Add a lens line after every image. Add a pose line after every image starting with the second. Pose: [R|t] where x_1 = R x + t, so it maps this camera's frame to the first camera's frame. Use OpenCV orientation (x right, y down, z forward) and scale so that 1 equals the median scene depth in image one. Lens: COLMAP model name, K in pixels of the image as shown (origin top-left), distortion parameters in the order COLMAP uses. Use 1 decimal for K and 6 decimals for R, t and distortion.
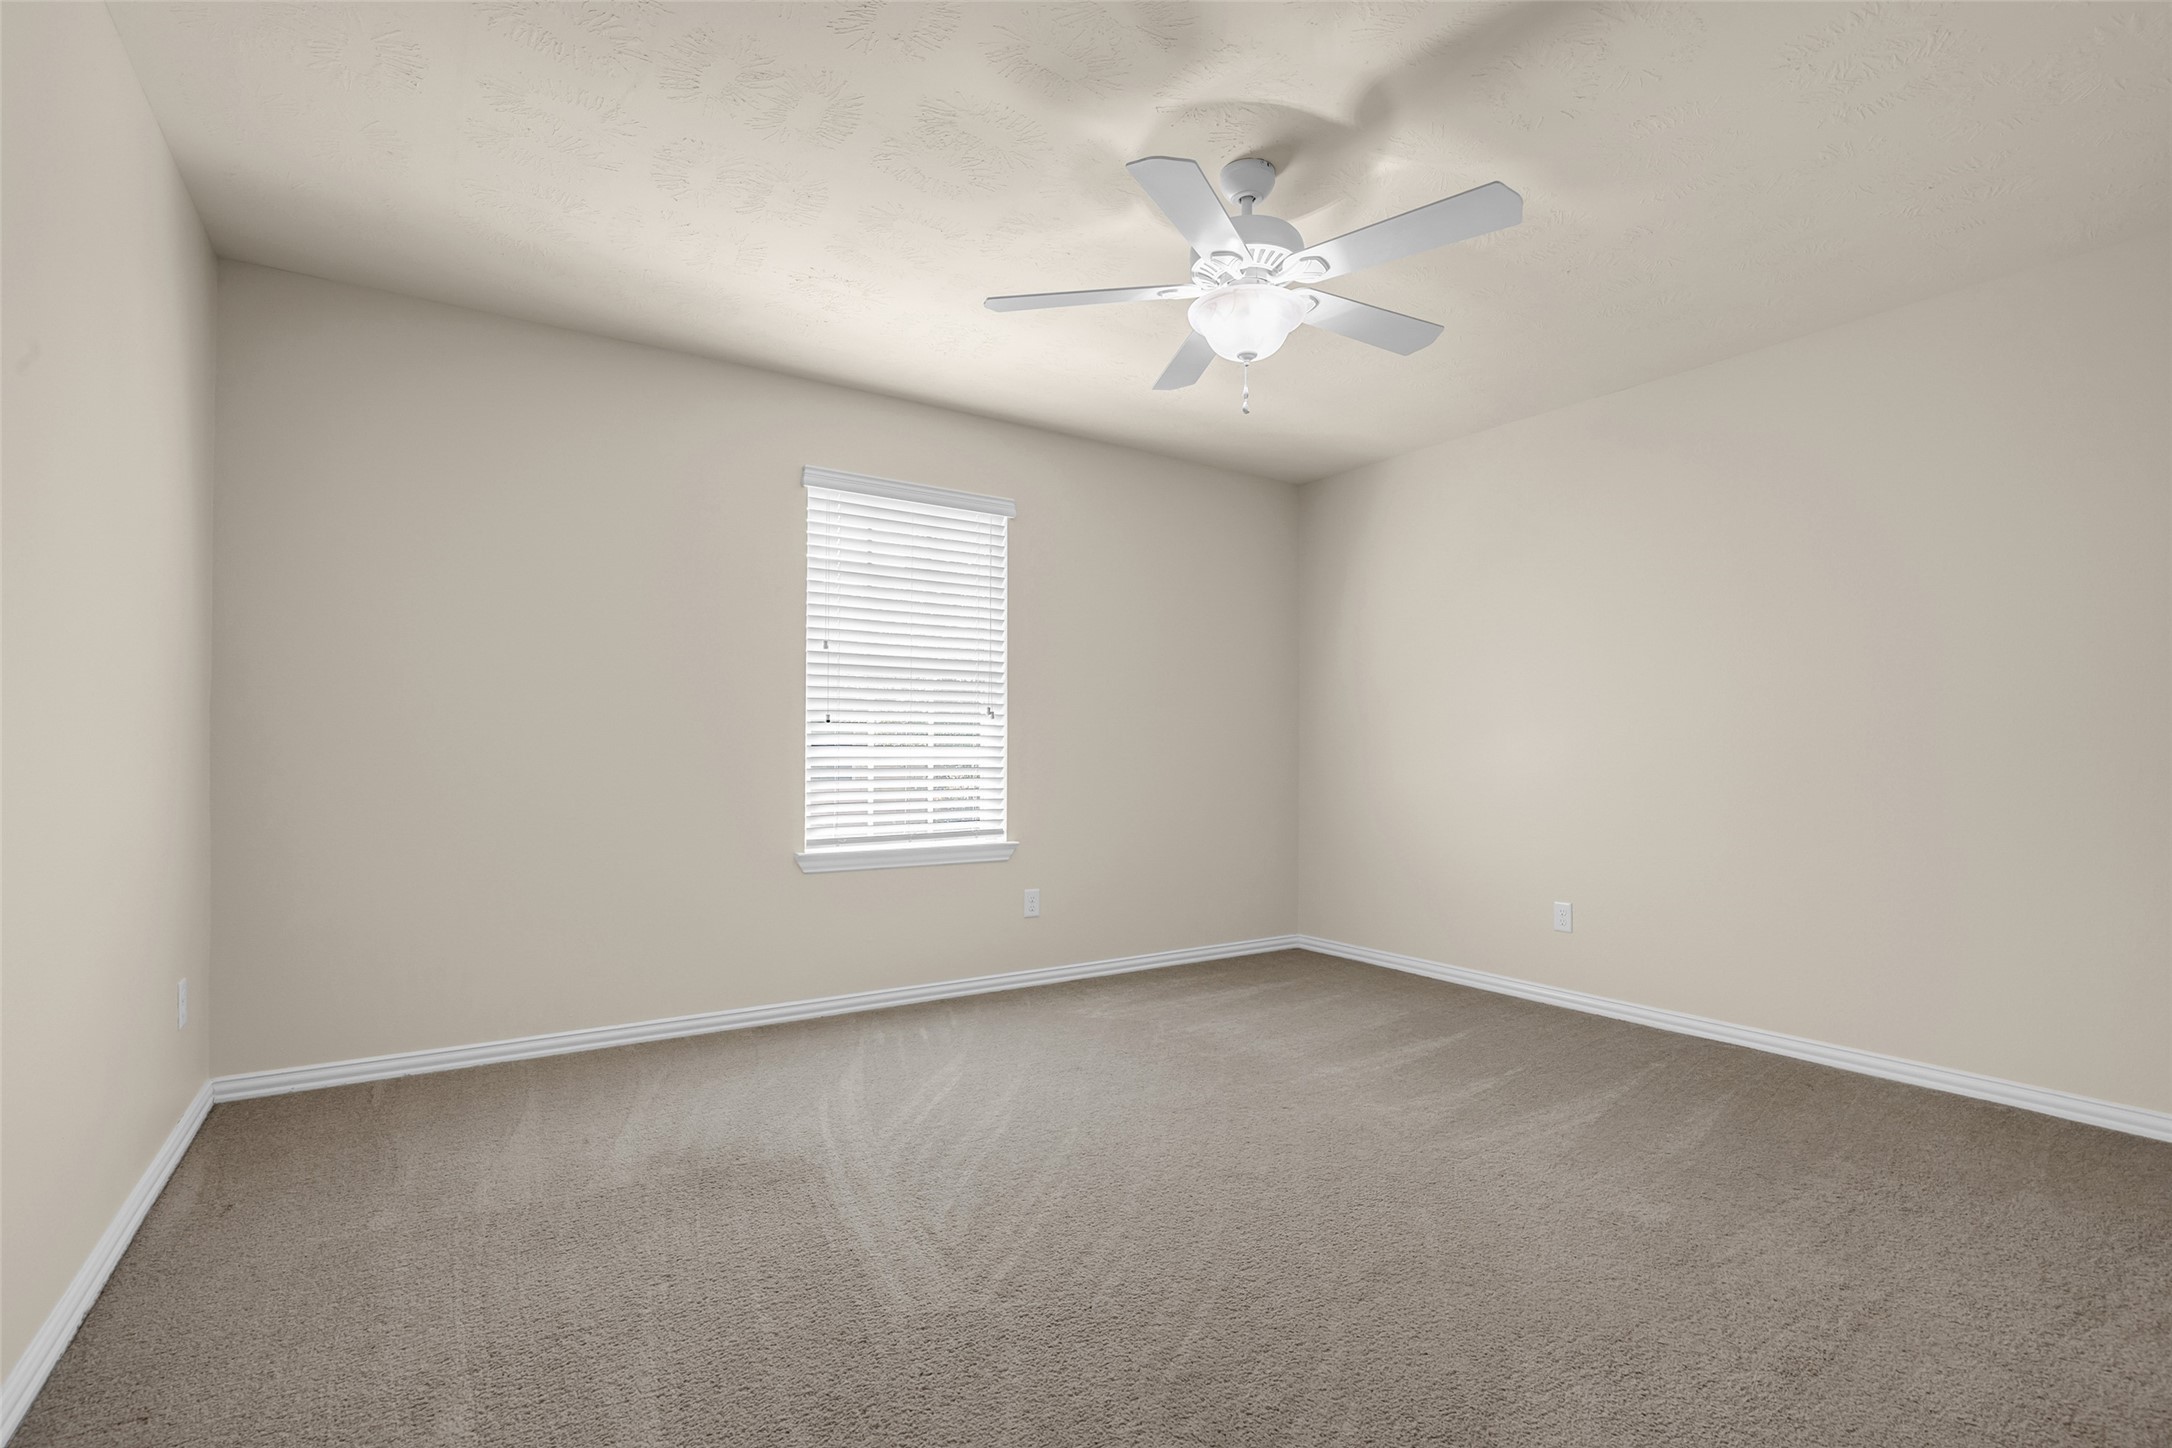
lens RADIAL K [[999.5, 0, 1106.6], [0, 999.5, 724.4], [0, 0, 1]] dist [-0.017002, 0.003604]
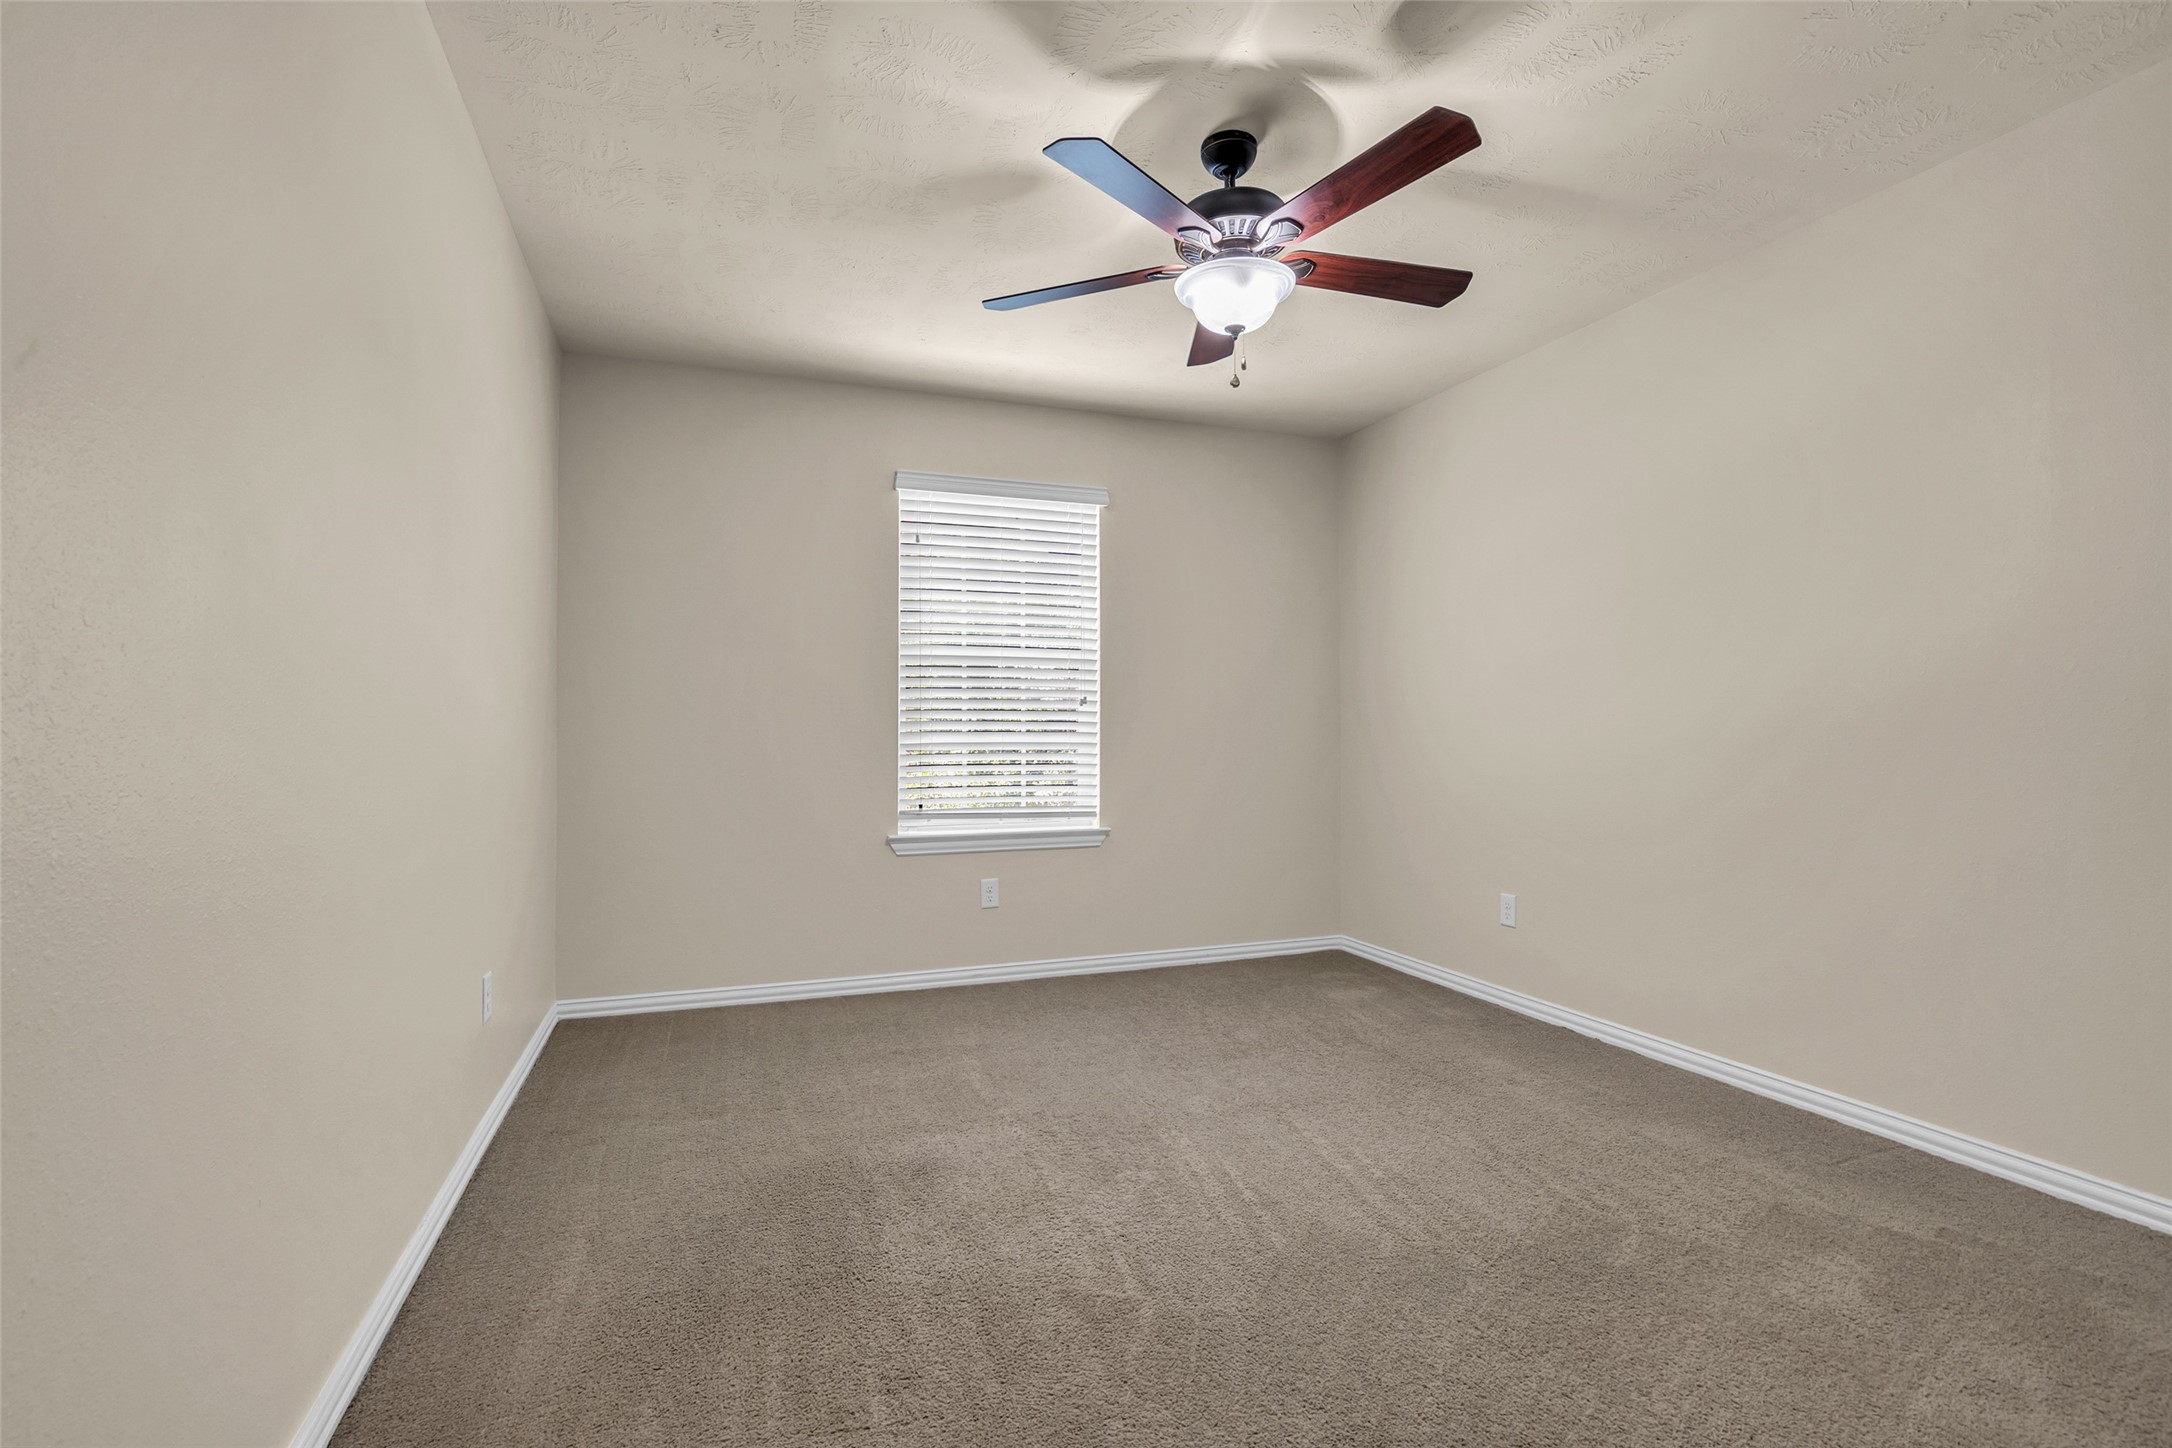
lens RADIAL K [[999.5, 0, 1107.5], [0, 999.5, 710.9], [0, 0, 1]] dist [-0.017002, 0.003604]
pose [[0.963618, -0.003840, -0.267257, 0.195929], [0.006880, 0.999922, 0.010440, -0.011494], [0.267196, -0.011899, 0.963569, 0.028970]]
